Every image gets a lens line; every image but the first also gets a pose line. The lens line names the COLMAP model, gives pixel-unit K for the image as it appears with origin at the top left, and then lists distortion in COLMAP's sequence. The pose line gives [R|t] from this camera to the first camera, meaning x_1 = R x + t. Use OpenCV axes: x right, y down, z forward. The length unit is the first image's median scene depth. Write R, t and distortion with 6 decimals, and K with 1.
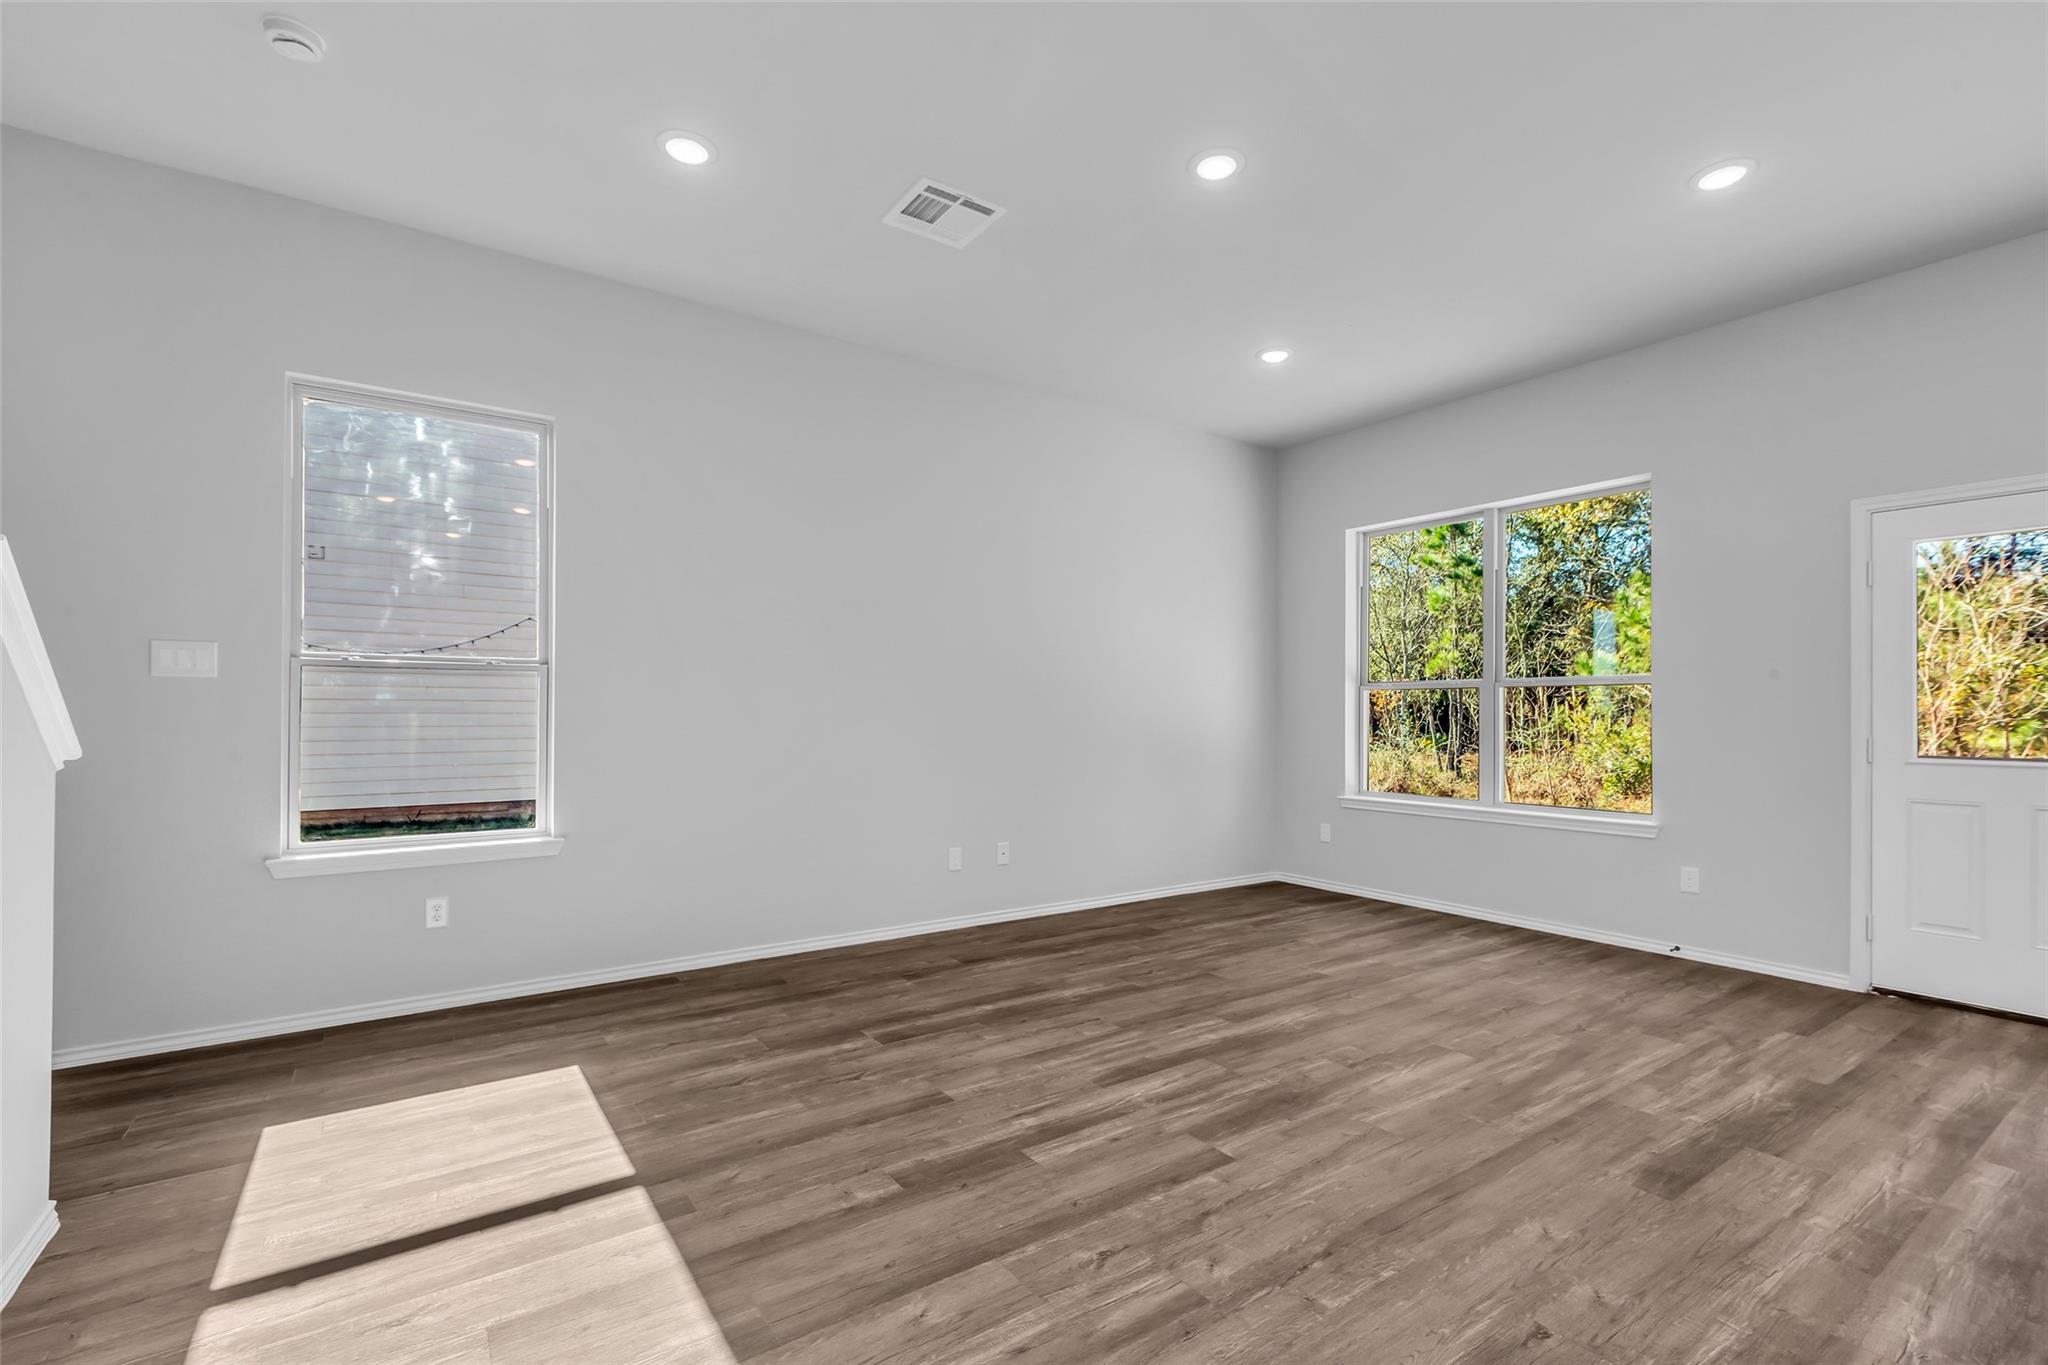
lens RADIAL K [[913.6, 0, 1040.1], [0, 913.6, 714.5], [0, 0, 1]] dist [0.001597, 0.000641]
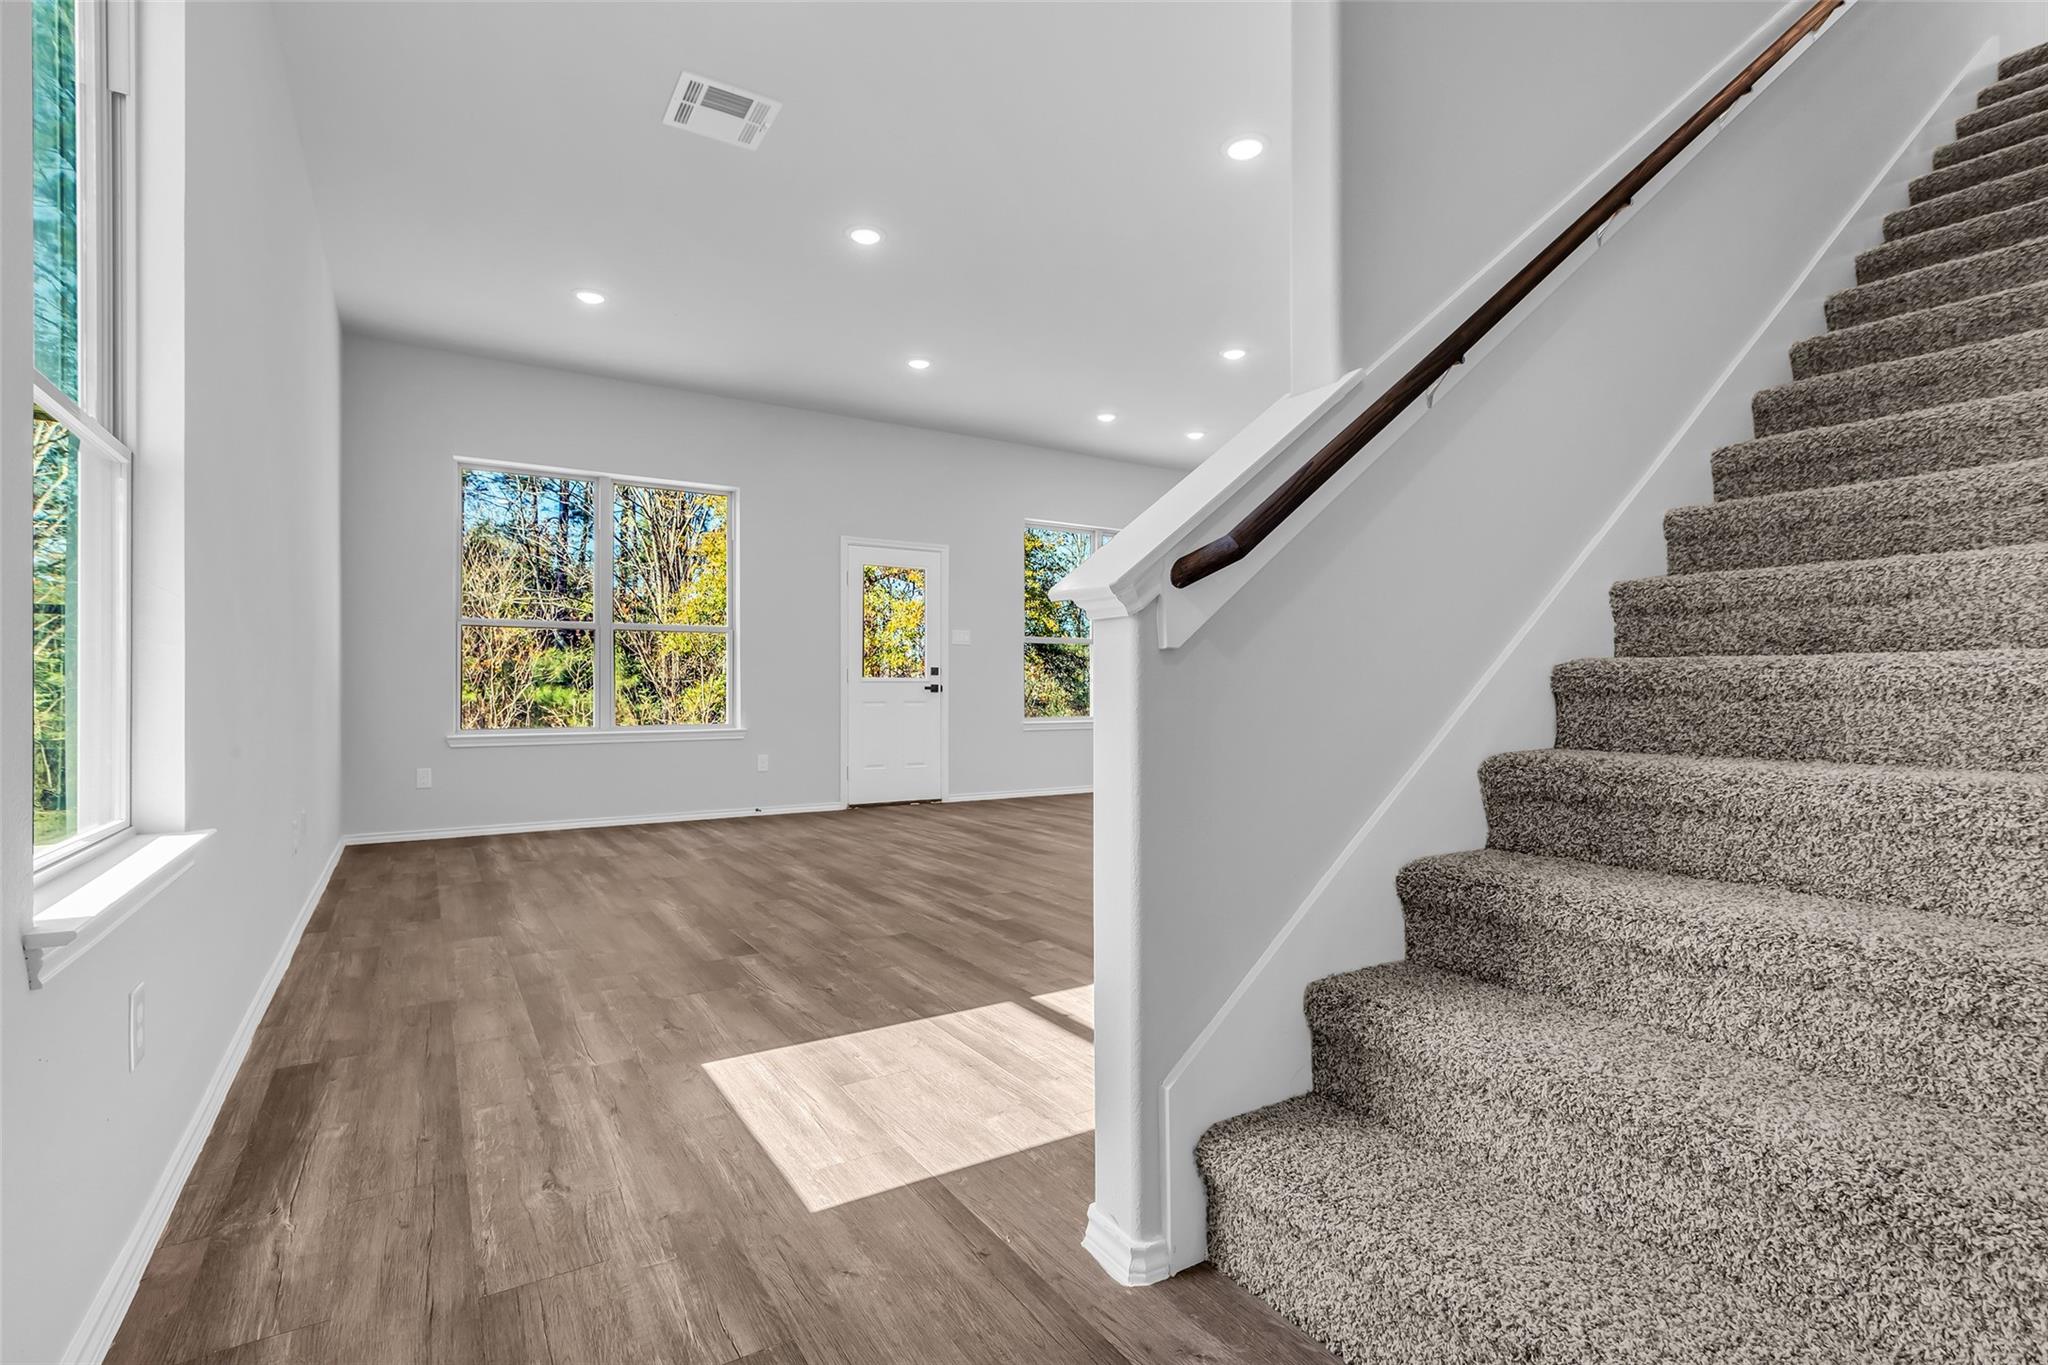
lens RADIAL K [[958.9, 0, 1031.8], [0, 958.9, 685.1], [0, 0, 1]] dist [-0.001857, -0.000296]
pose [[0.053998, -0.000095, 0.998541, -1.337417], [-0.001038, 0.999999, 0.000152, 0.080667], [-0.998540, -0.001045, 0.053998, 0.730652]]
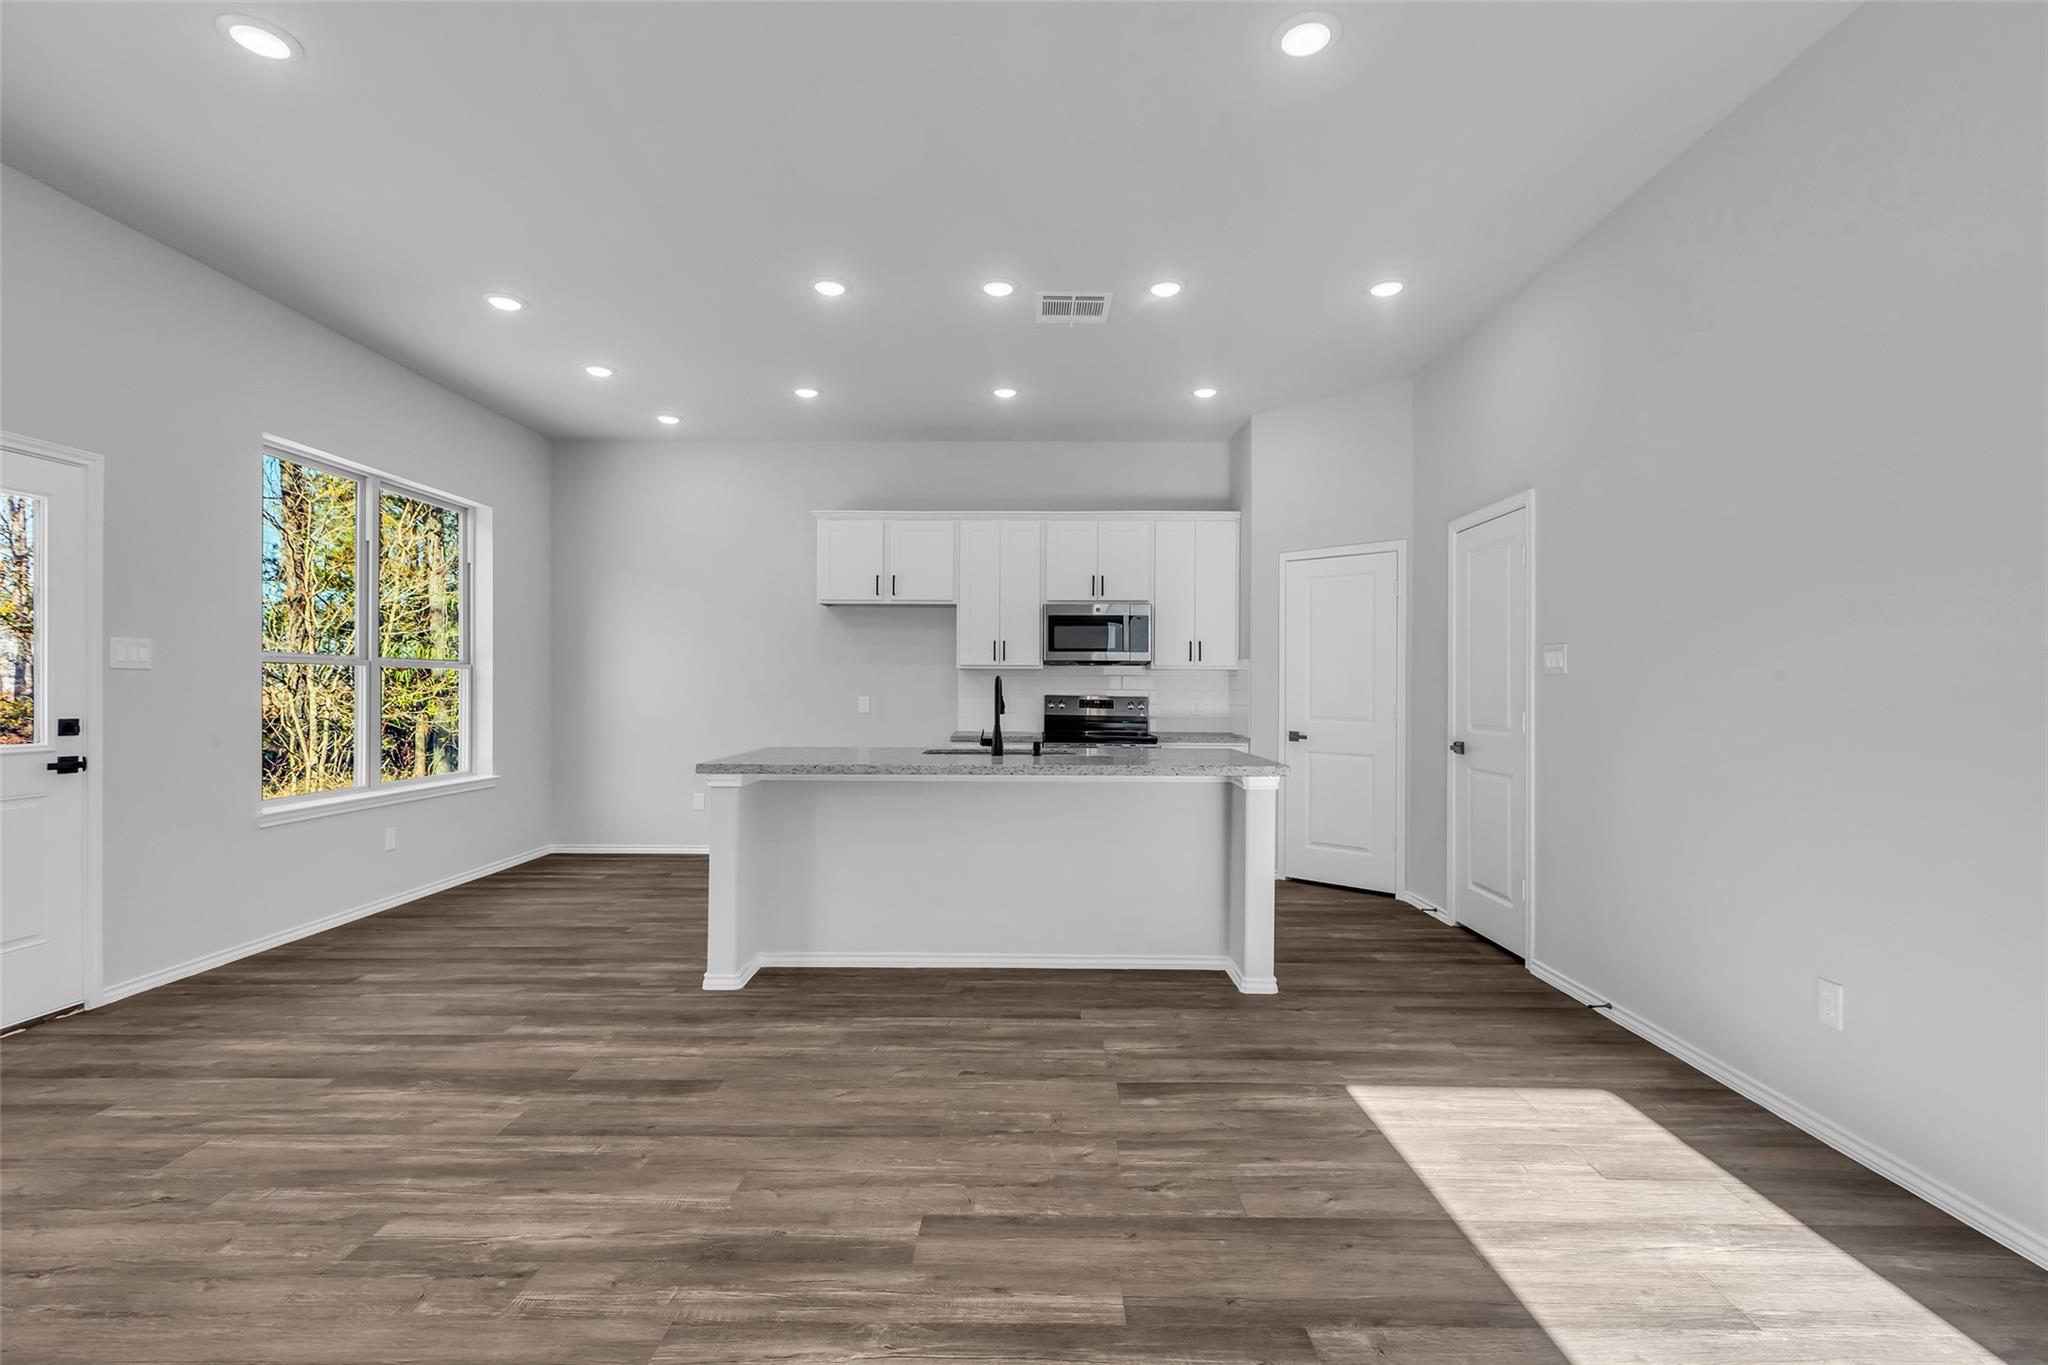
lens RADIAL K [[924.9, 0, 1031.2], [0, 924.9, 685.5], [0, 0, 1]] dist [0.002940, -0.000028]
pose [[-0.807590, -0.008008, 0.589690, -0.331861], [-0.008486, 0.999962, 0.001958, -0.025482], [-0.589683, -0.003423, -0.807627, 1.395297]]
